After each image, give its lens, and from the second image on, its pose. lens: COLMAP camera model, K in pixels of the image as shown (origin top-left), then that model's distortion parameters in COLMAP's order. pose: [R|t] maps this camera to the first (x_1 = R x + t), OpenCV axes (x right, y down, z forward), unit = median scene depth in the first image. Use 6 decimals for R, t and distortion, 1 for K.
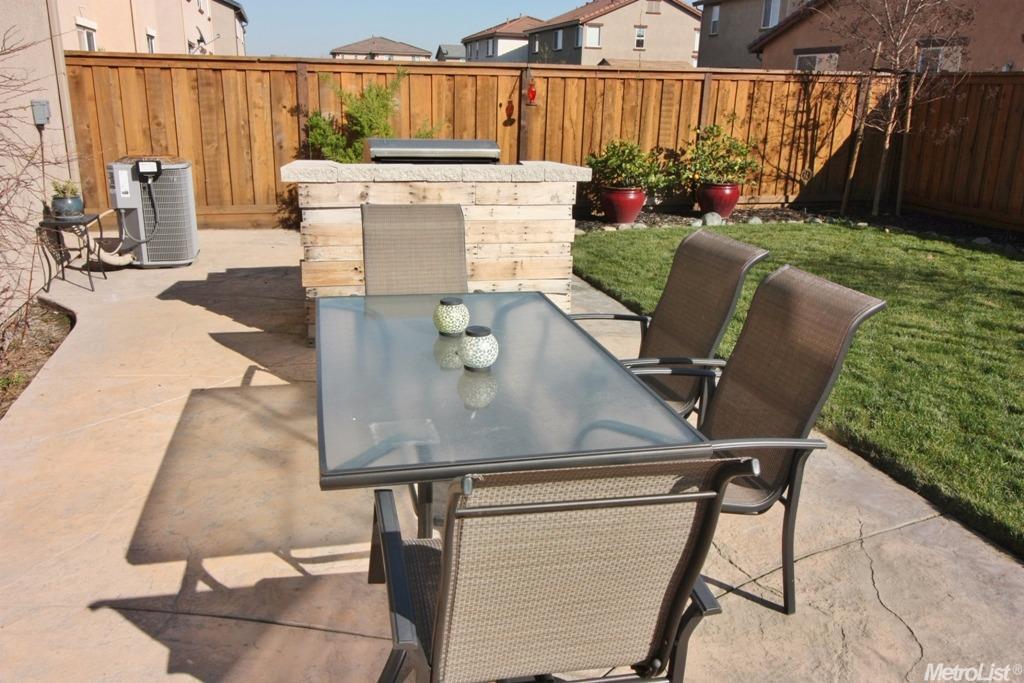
lens RADIAL K [[794.3, 0, 512.0], [0, 794.3, 341.5], [0, 0, 1]] dist [0.003361, -0.005756]
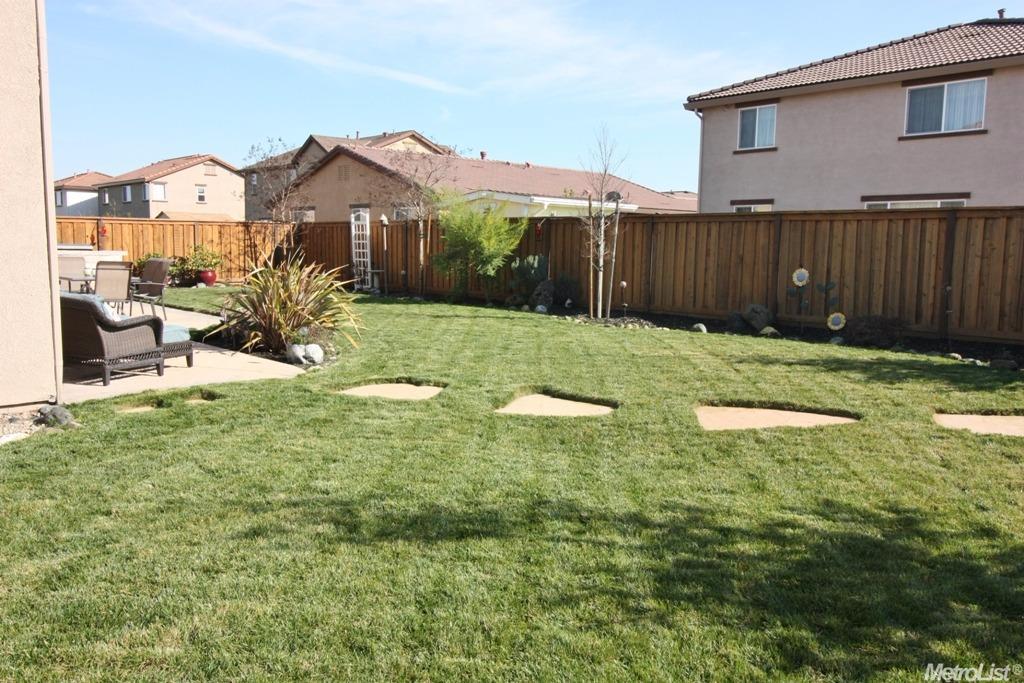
lens RADIAL K [[794.3, 0, 512.0], [0, 794.3, 341.5], [0, 0, 1]] dist [0.003361, -0.005756]
pose [[0.880525, -0.064756, 0.469555, -0.027386], [0.146311, 0.979381, -0.139302, 0.379418], [-0.450853, 0.191360, 0.871845, -1.124814]]
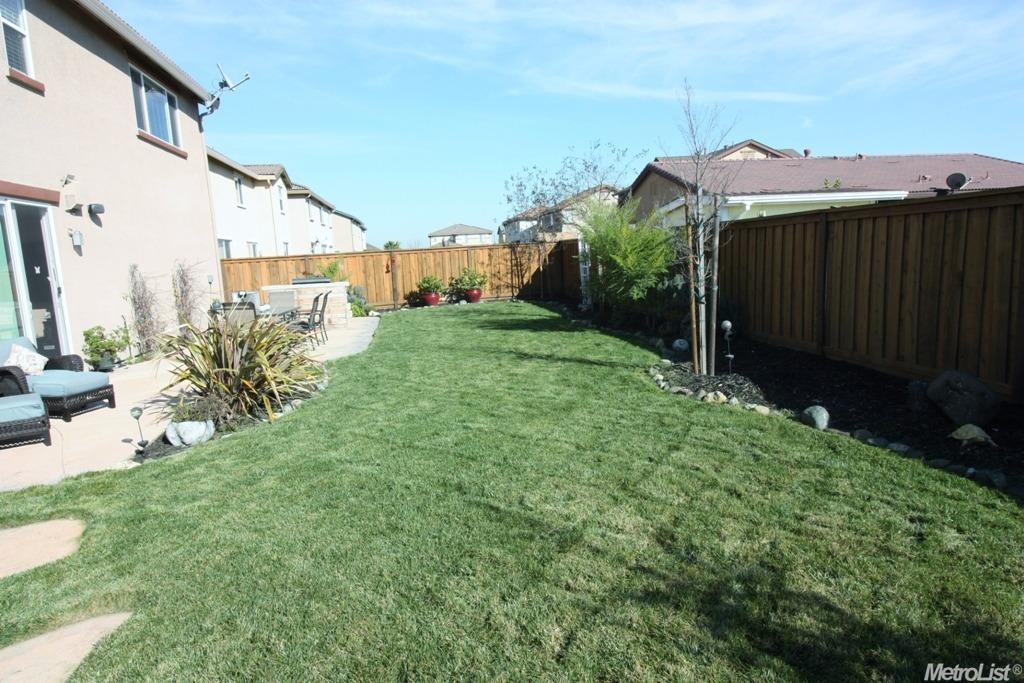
lens RADIAL K [[604.4, 0, 512.3], [0, 604.4, 318.6], [0, 0, 1]] dist [0.003405, -0.043218]
pose [[0.990805, -0.058837, -0.121835, 0.576395], [0.034048, 0.979942, -0.196352, 0.250217], [0.130945, 0.190399, 0.972935, -0.761469]]
